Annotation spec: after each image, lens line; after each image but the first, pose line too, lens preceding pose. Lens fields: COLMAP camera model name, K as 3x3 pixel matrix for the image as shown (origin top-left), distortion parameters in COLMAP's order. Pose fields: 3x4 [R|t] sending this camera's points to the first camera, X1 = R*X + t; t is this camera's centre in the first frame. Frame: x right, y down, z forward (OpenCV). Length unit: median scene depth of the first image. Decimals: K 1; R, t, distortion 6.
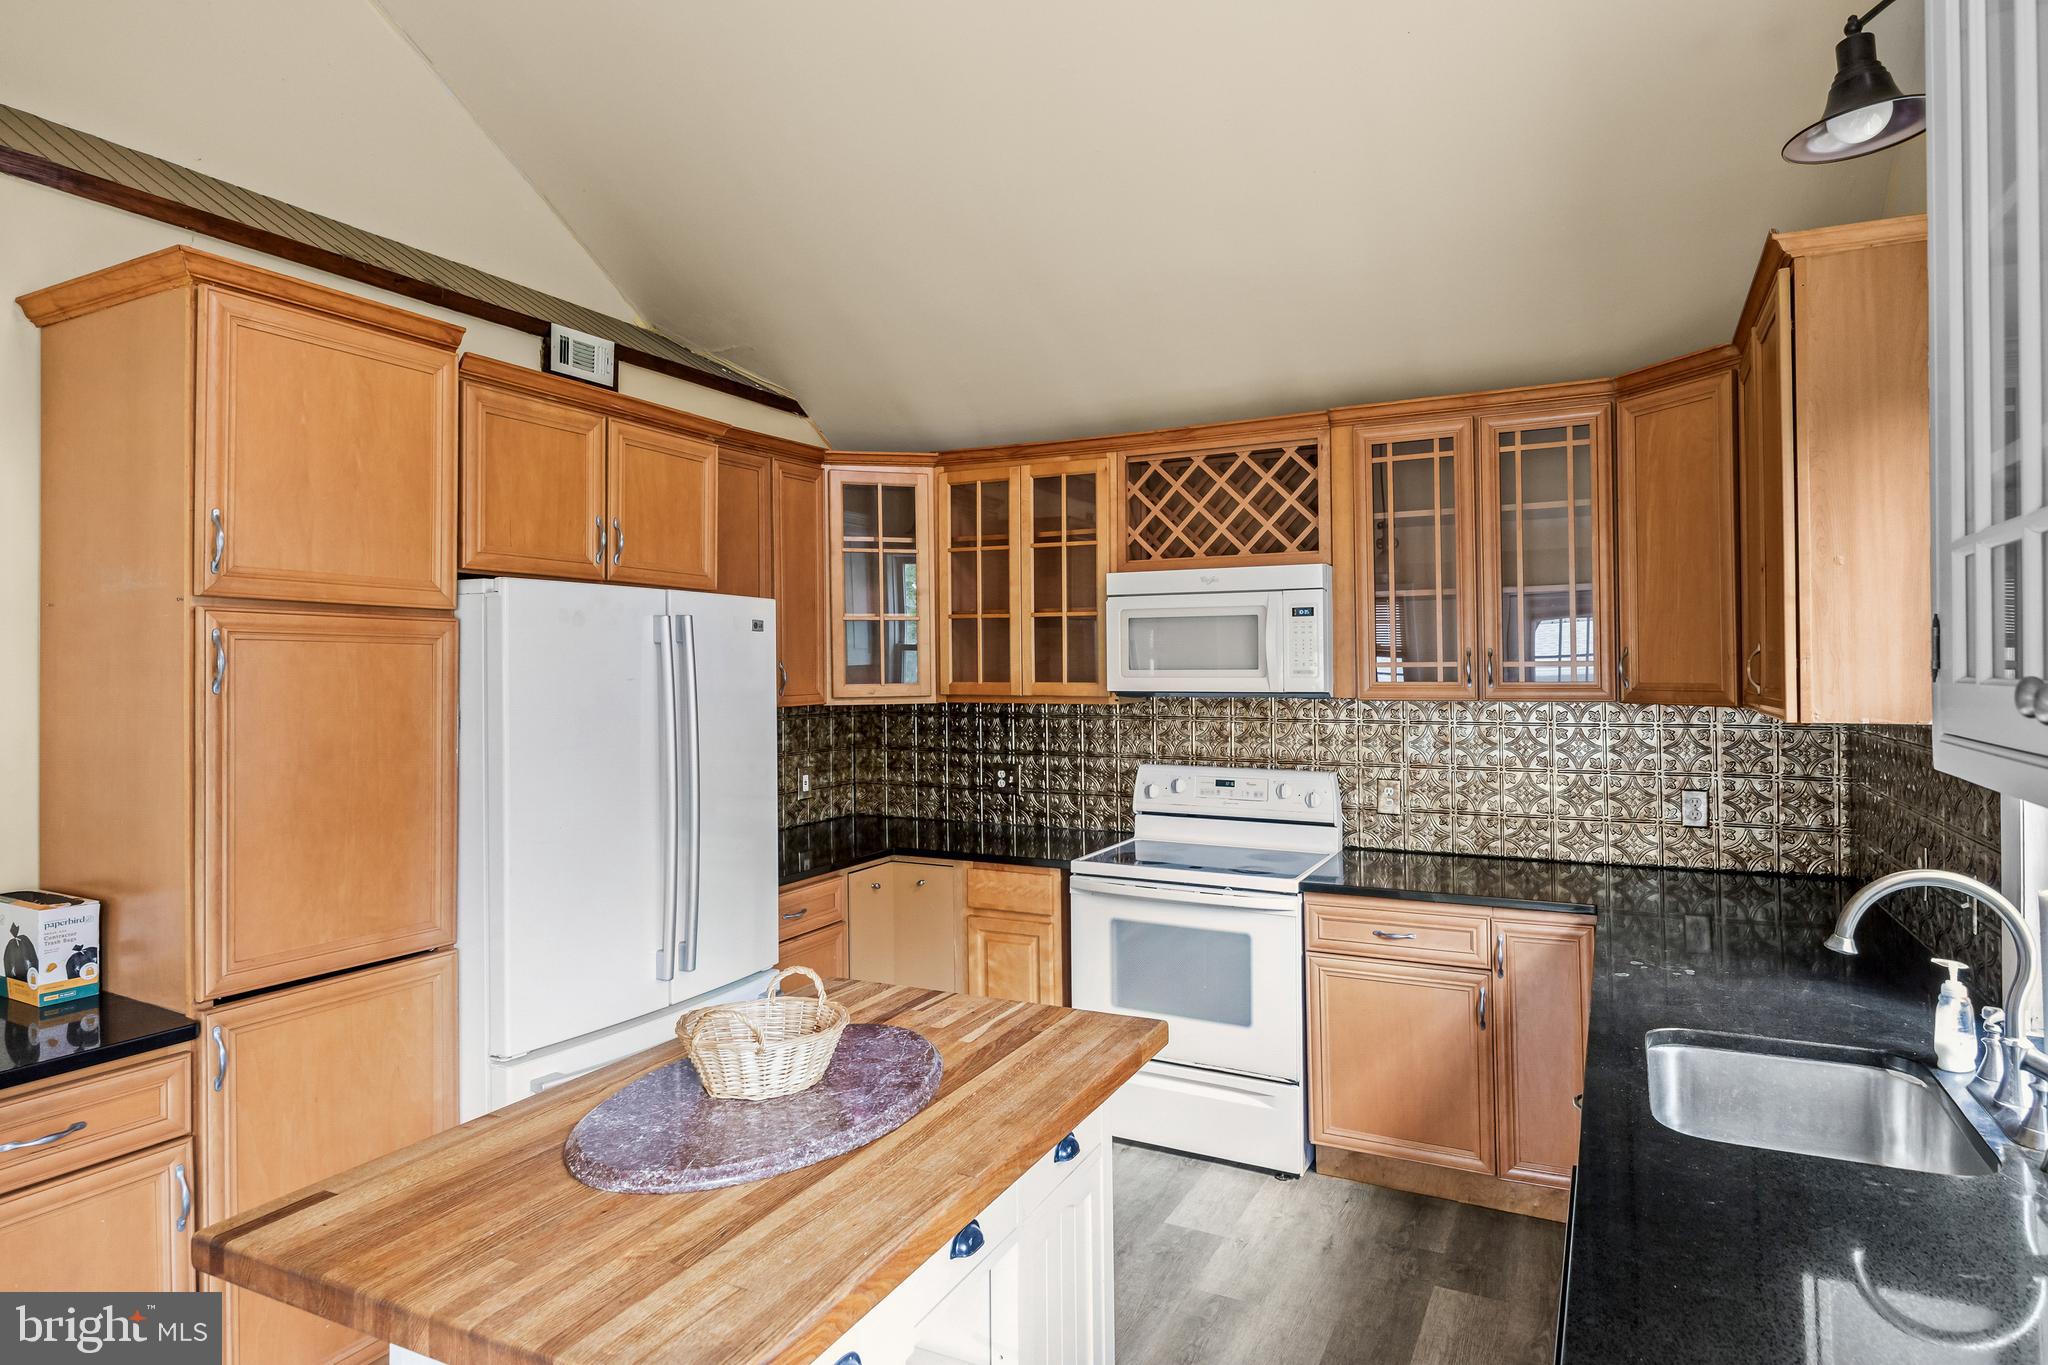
lens RADIAL K [[1128.1, 0, 1009.6], [0, 1128.1, 678.4], [0, 0, 1]] dist [-0.003126, 0.000793]
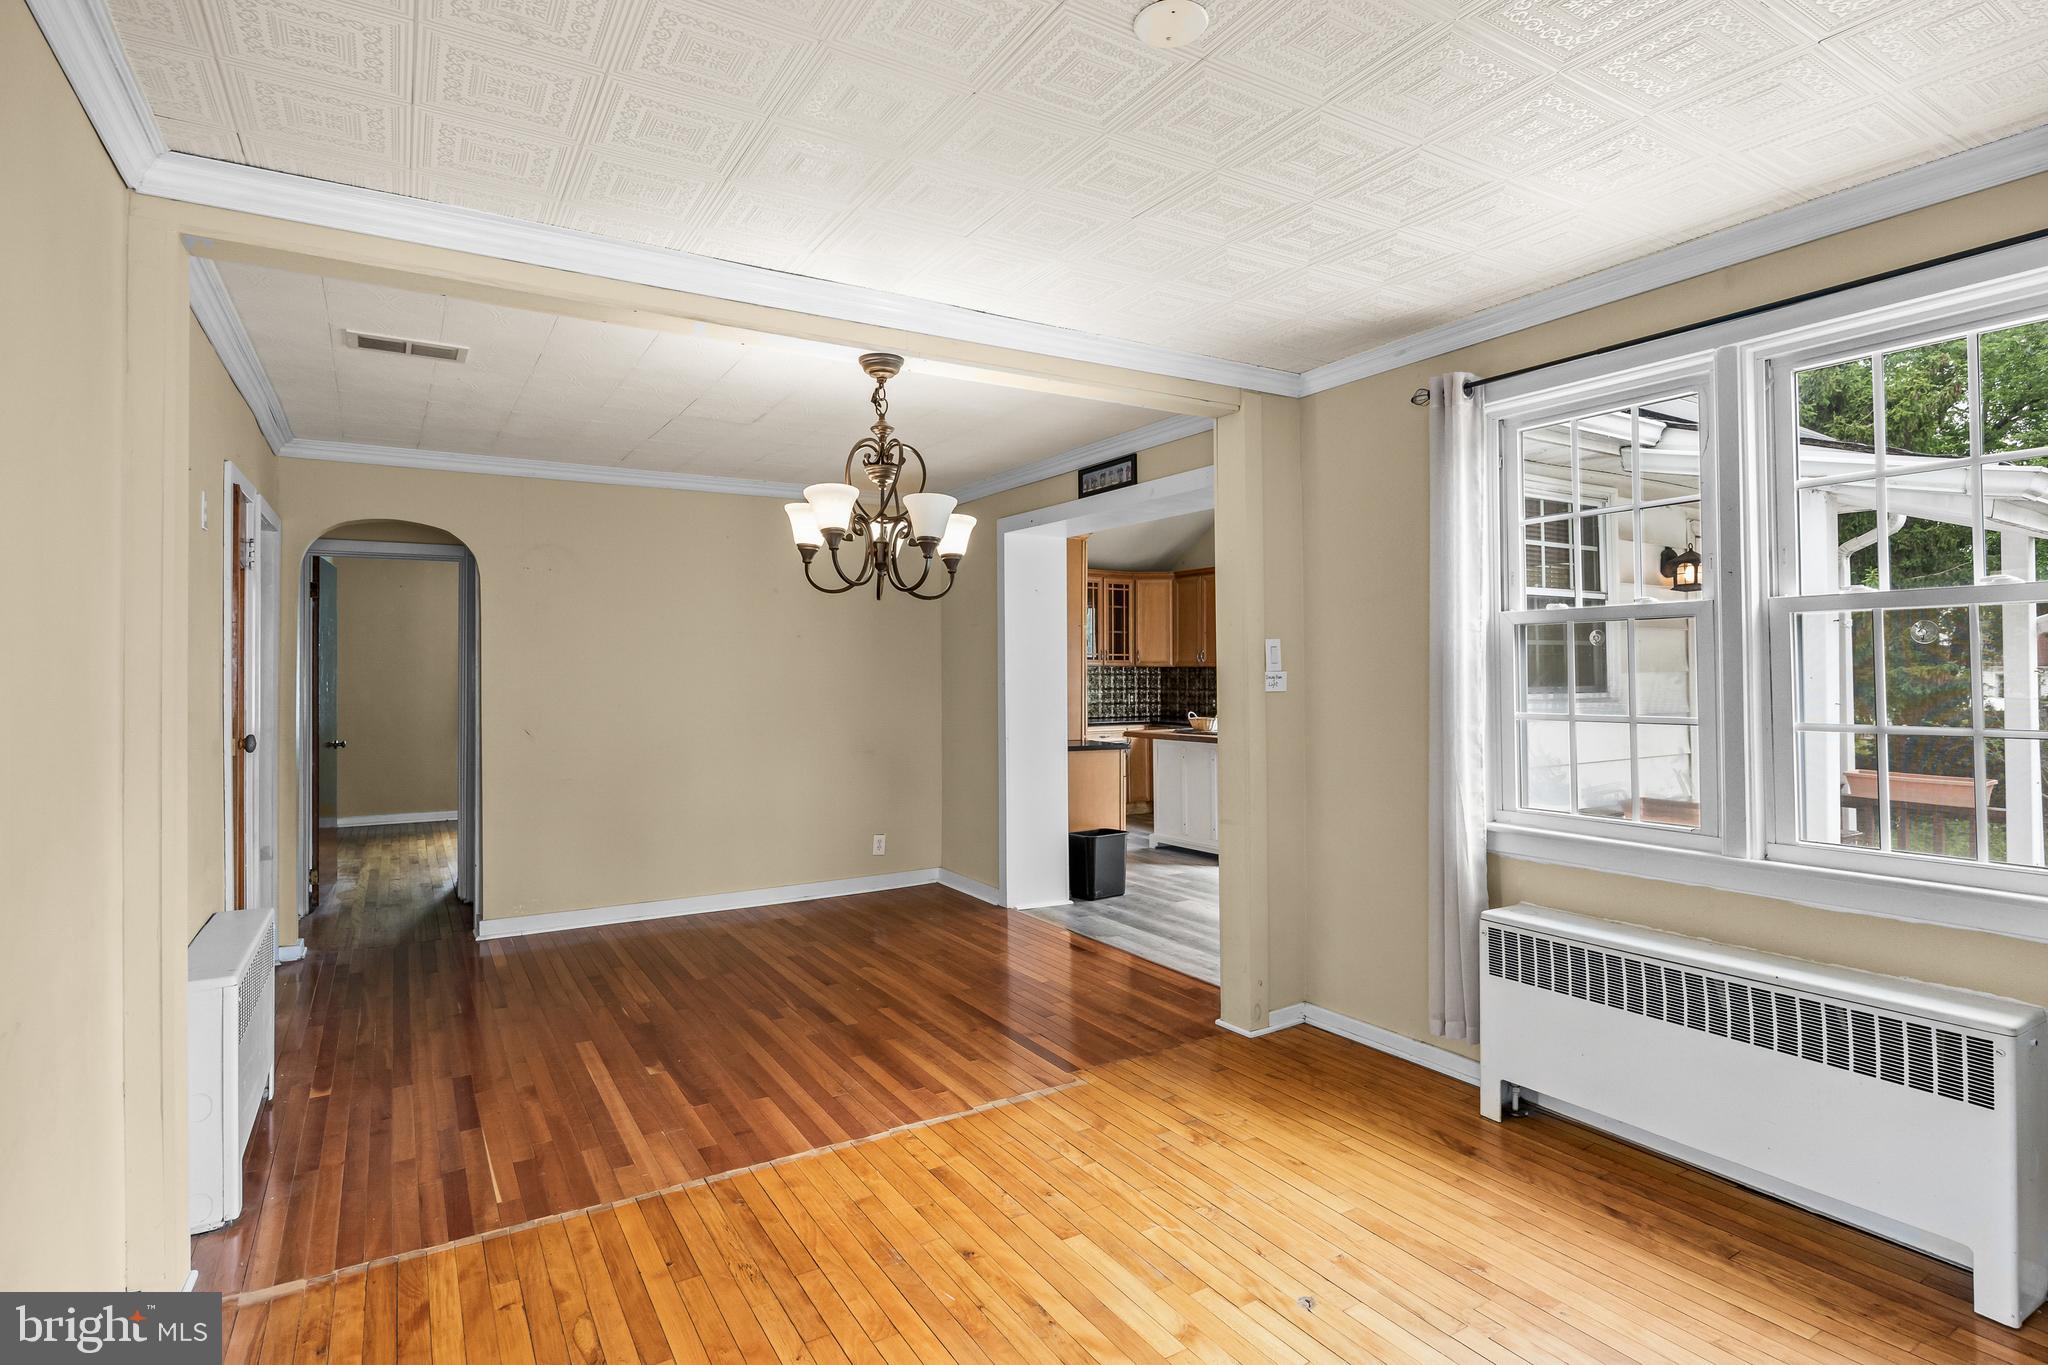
lens RADIAL K [[1030.6, 0, 1018.8], [0, 1030.6, 664.0], [0, 0, 1]] dist [-0.015957, -0.000641]
pose [[0.523644, 0.017518, 0.851757, -2.250580], [-0.003822, 0.999827, -0.018214, 0.071037], [-0.851929, 0.006282, 0.523620, -0.344283]]
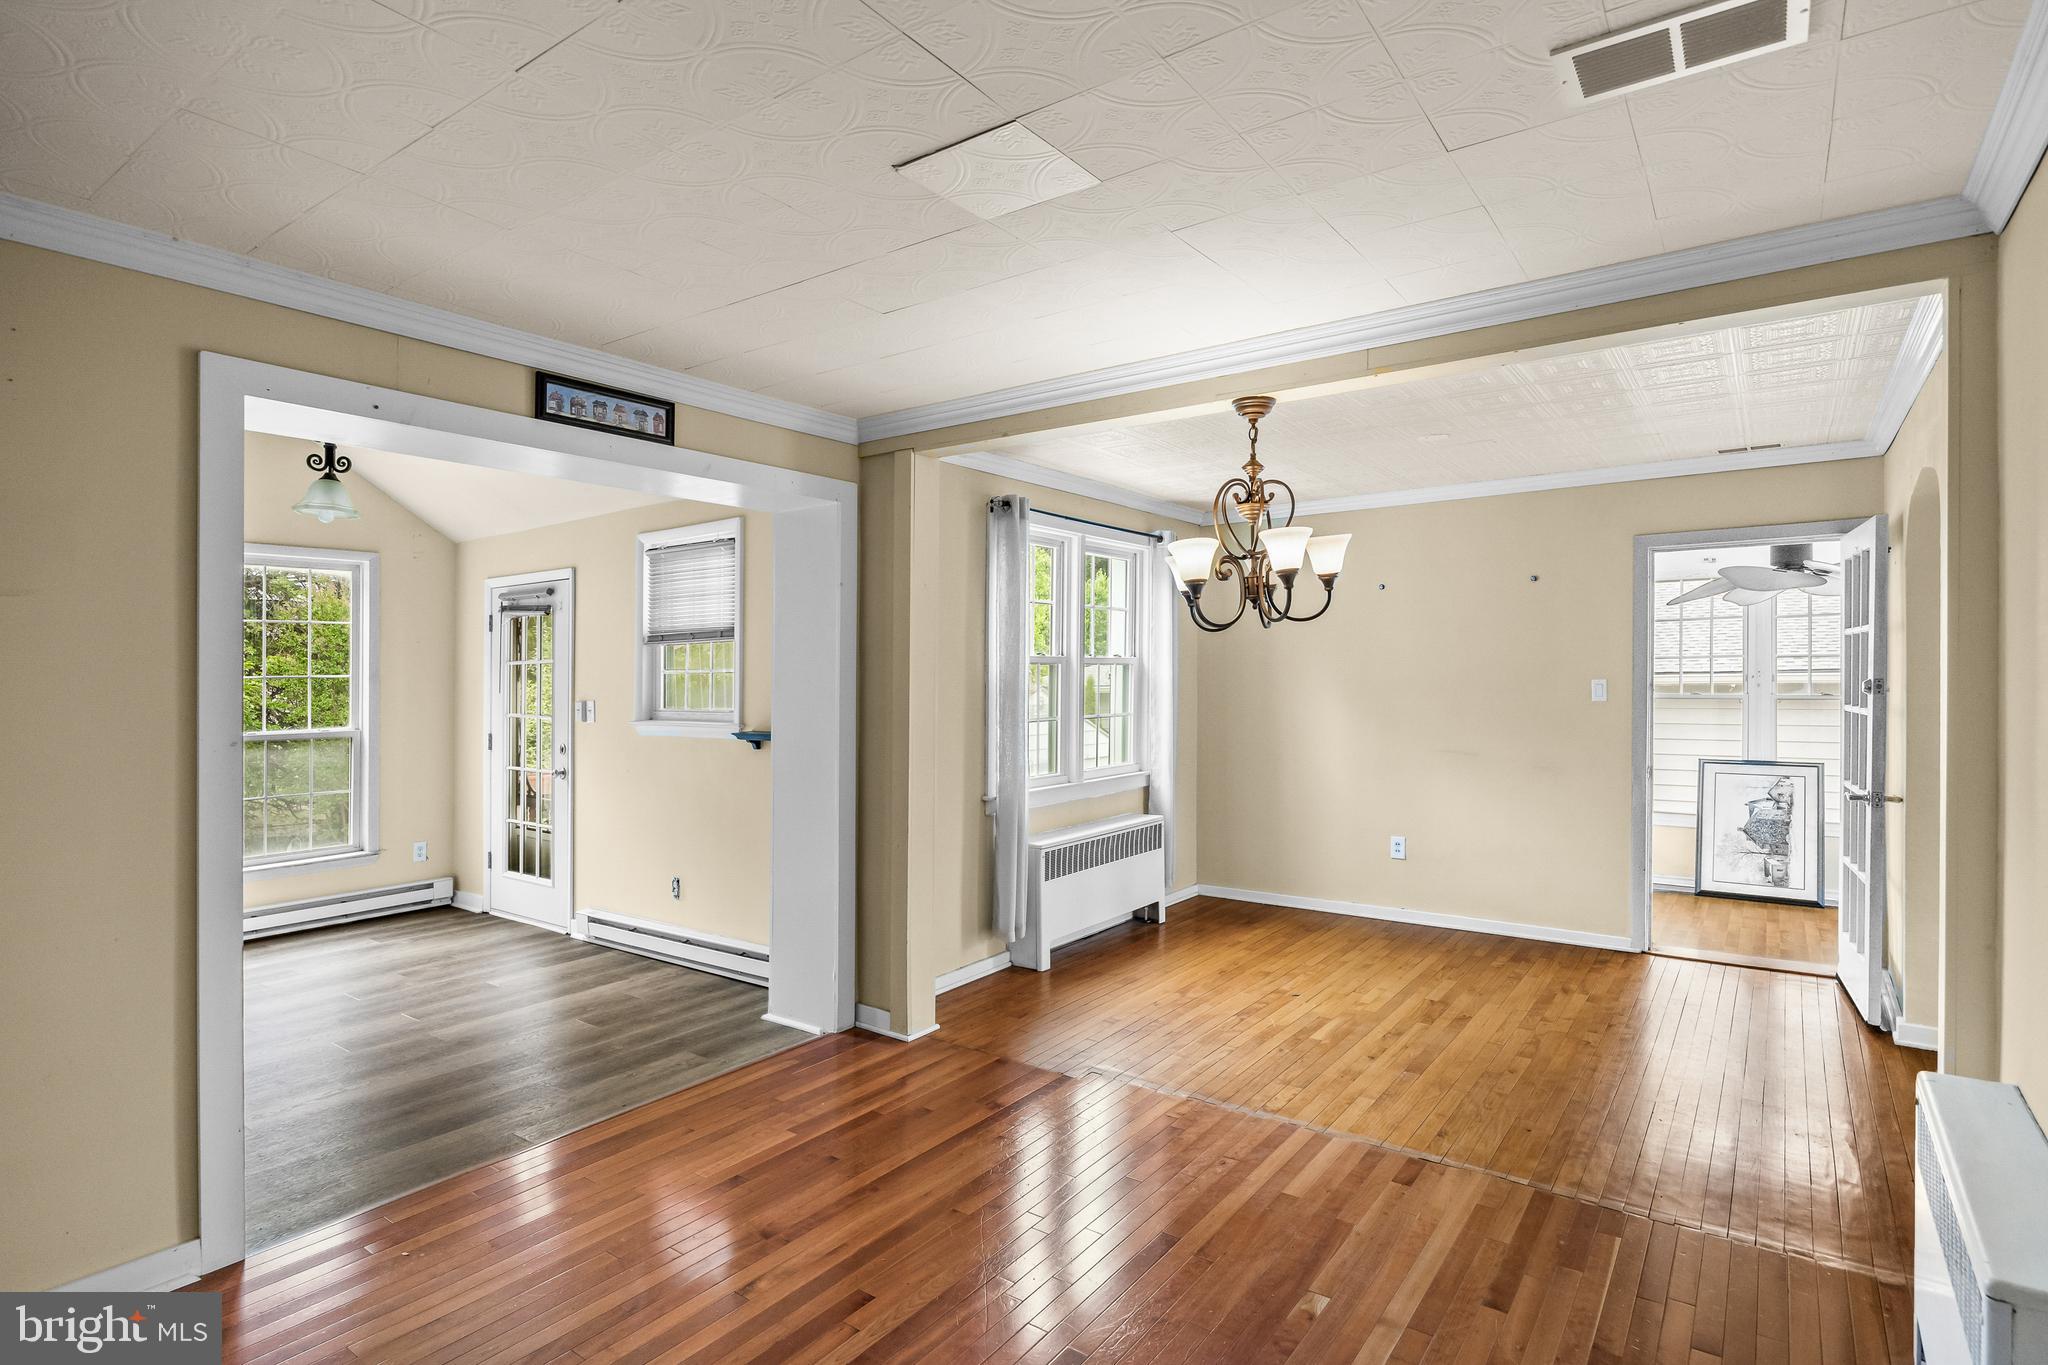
lens RADIAL K [[1030.6, 0, 1044.4], [0, 1030.6, 680.0], [0, 0, 1]] dist [-0.015957, -0.000641]
pose [[-0.989296, 0.017764, 0.144835, -1.490254], [0.018025, 0.999837, 0.000493, 0.039318], [-0.144803, 0.003098, -0.989456, 1.201462]]
